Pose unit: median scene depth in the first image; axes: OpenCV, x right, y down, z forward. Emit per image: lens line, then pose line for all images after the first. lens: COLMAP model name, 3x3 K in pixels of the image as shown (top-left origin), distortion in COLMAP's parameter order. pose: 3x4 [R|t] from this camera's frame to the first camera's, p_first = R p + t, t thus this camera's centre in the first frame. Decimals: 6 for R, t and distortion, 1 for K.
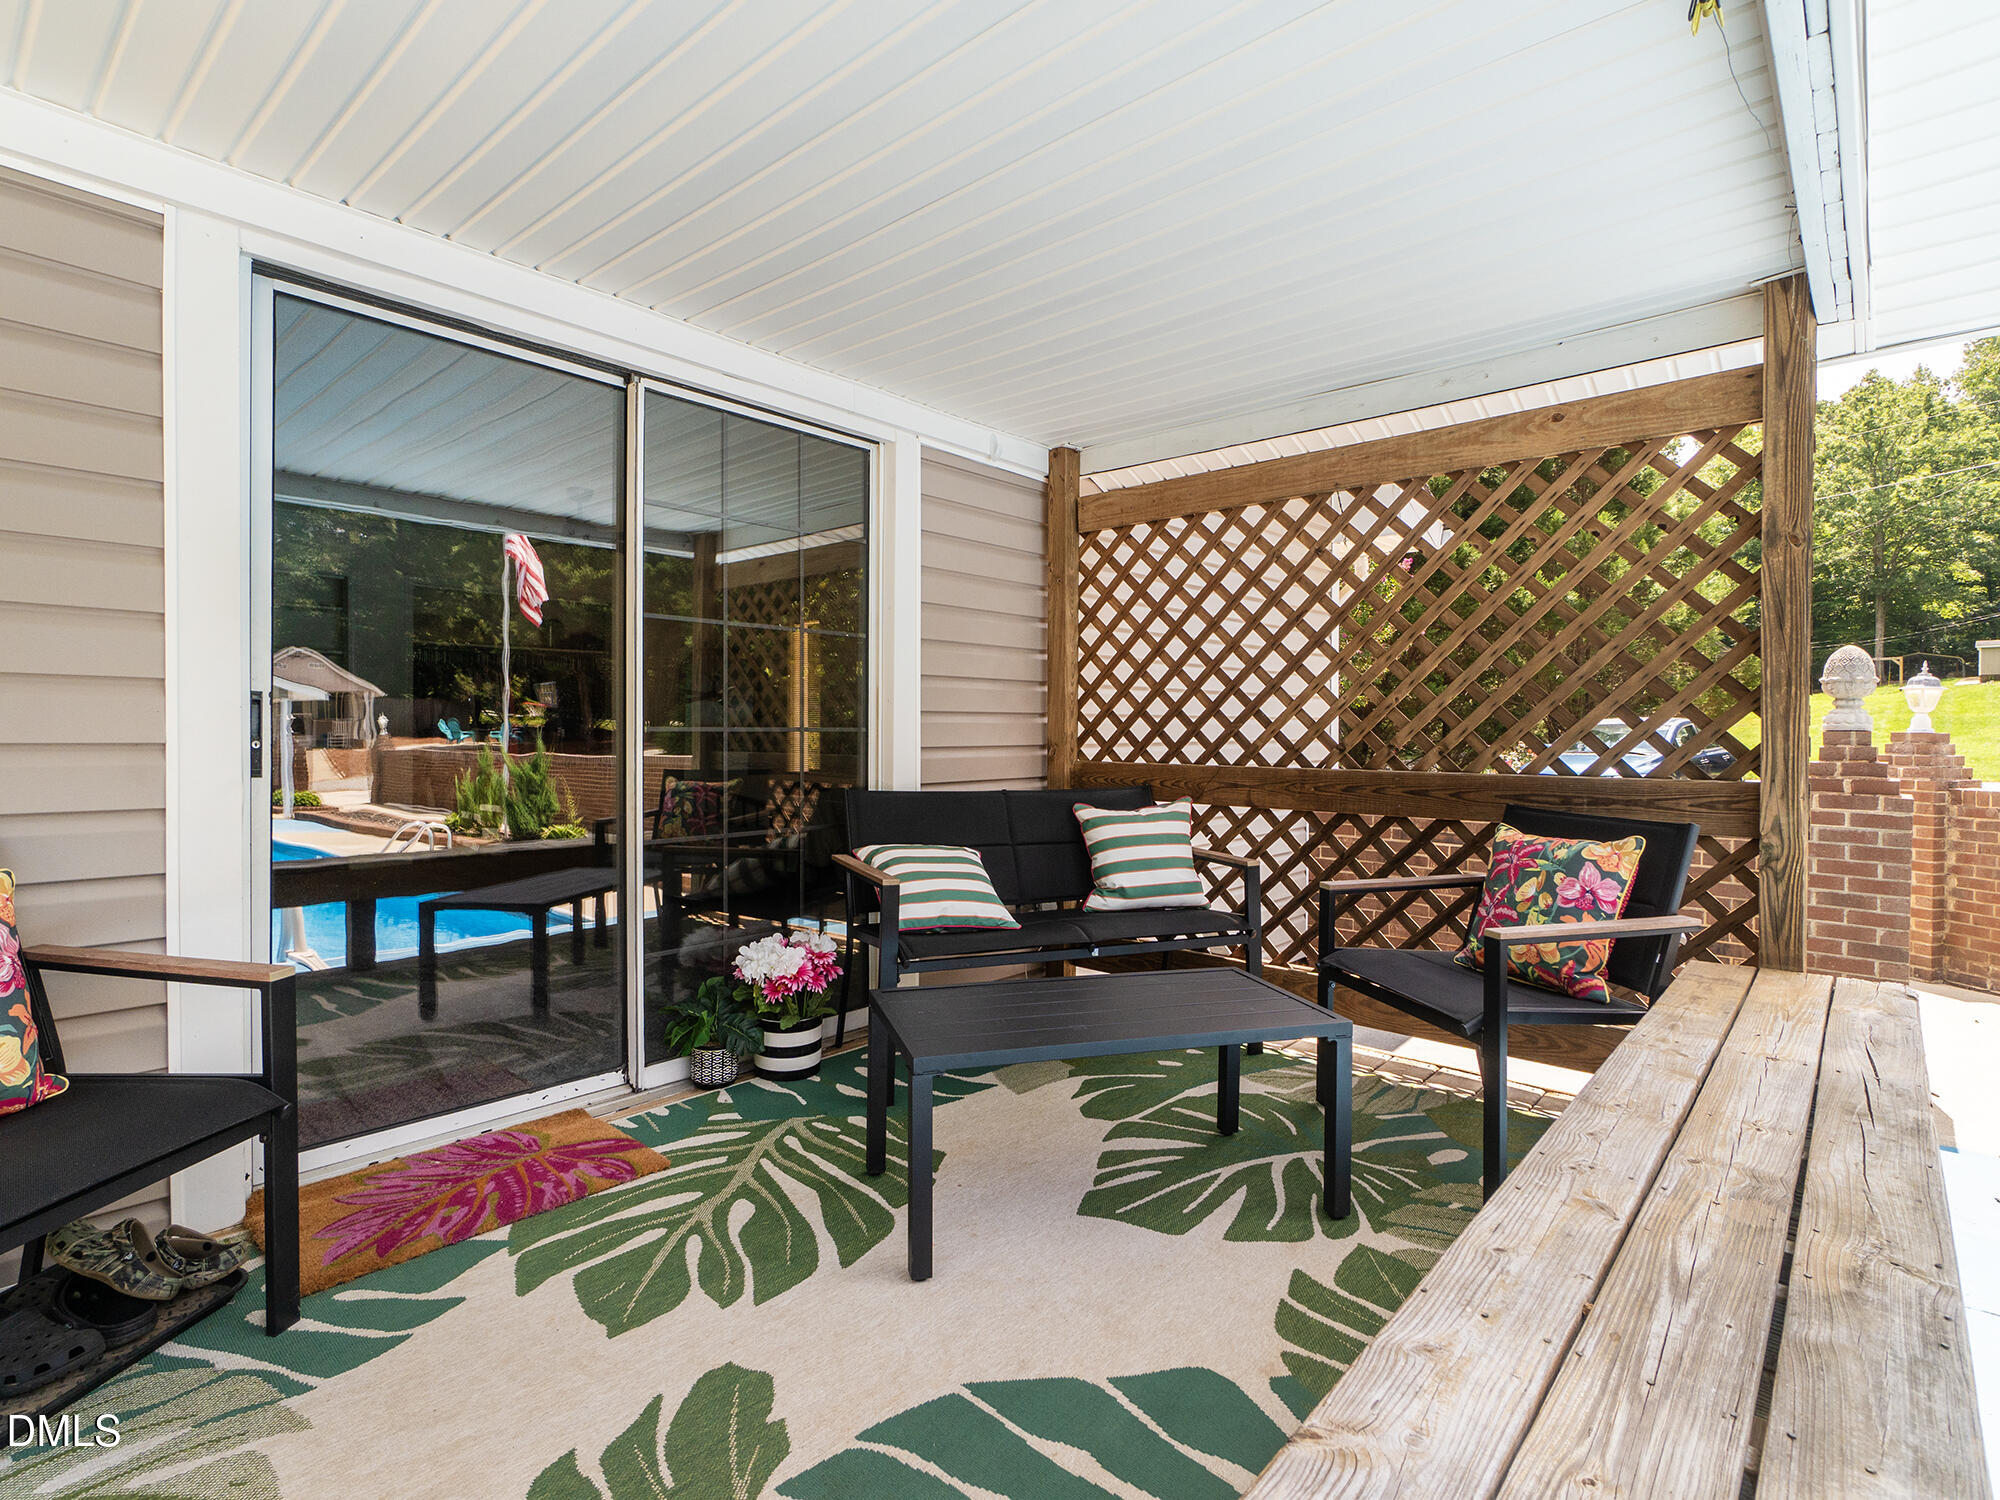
lens RADIAL K [[863.9, 0, 1000.0], [0, 863.9, 750.0], [0, 0, 1]] dist [-0.002446, -0.000459]
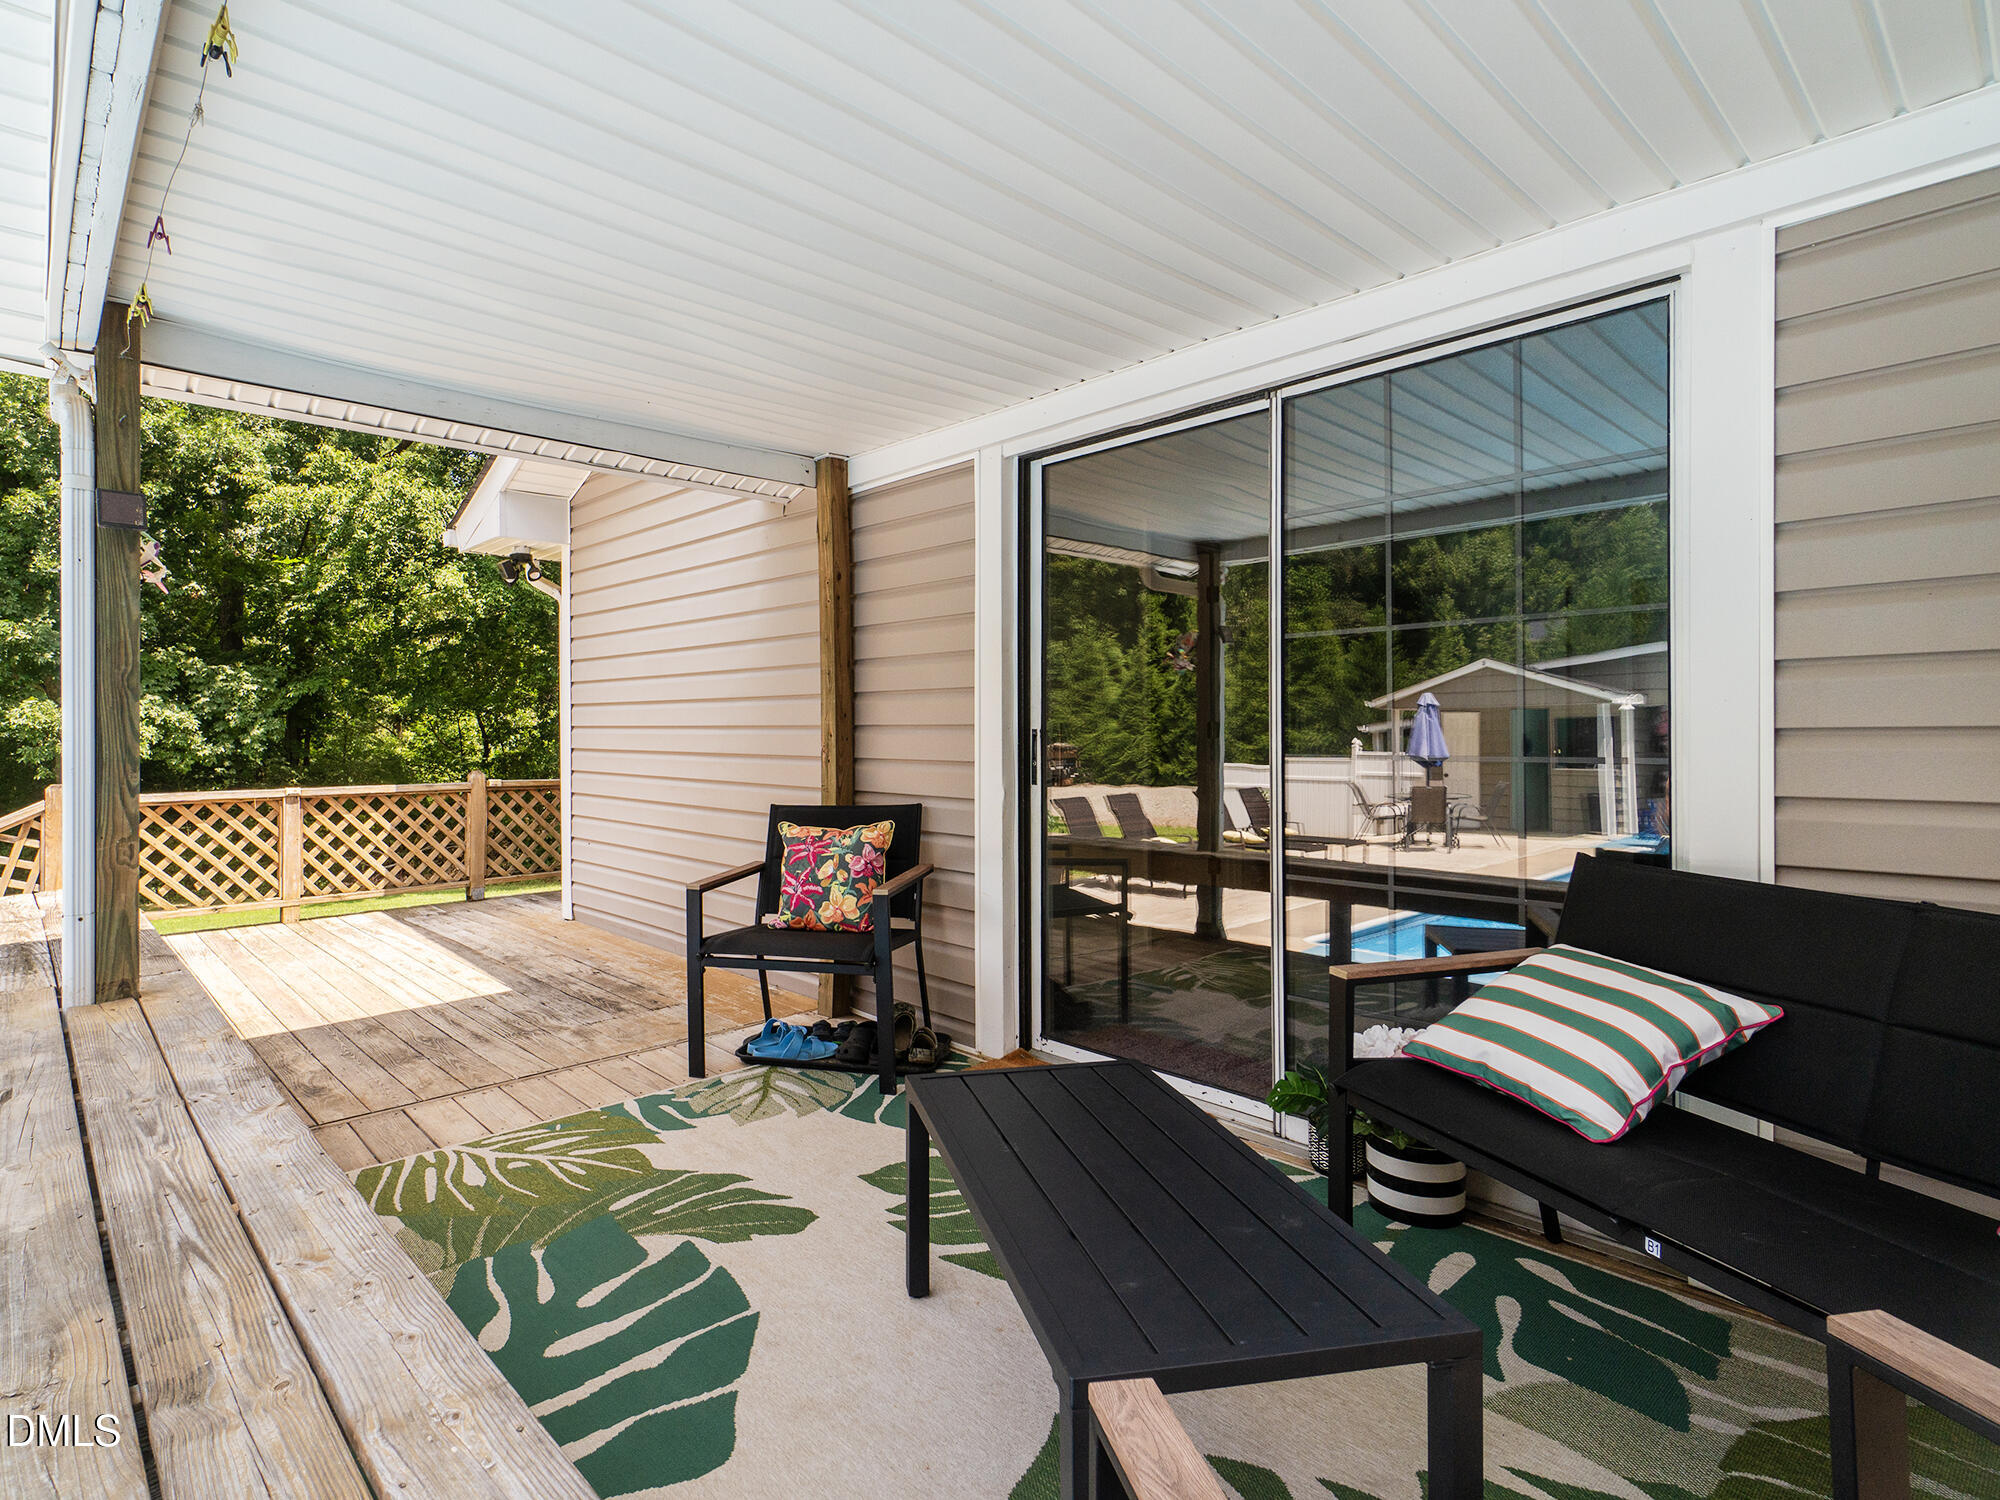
lens RADIAL K [[1032.3, 0, 1000.0], [0, 1032.3, 750.0], [0, 0, 1]] dist [-0.002493, 0.000203]
pose [[-0.006471, 0.012032, -0.999907, 1.354950], [-0.022504, 0.999673, 0.012175, -0.070846], [0.999726, 0.022580, -0.006199, 1.301026]]
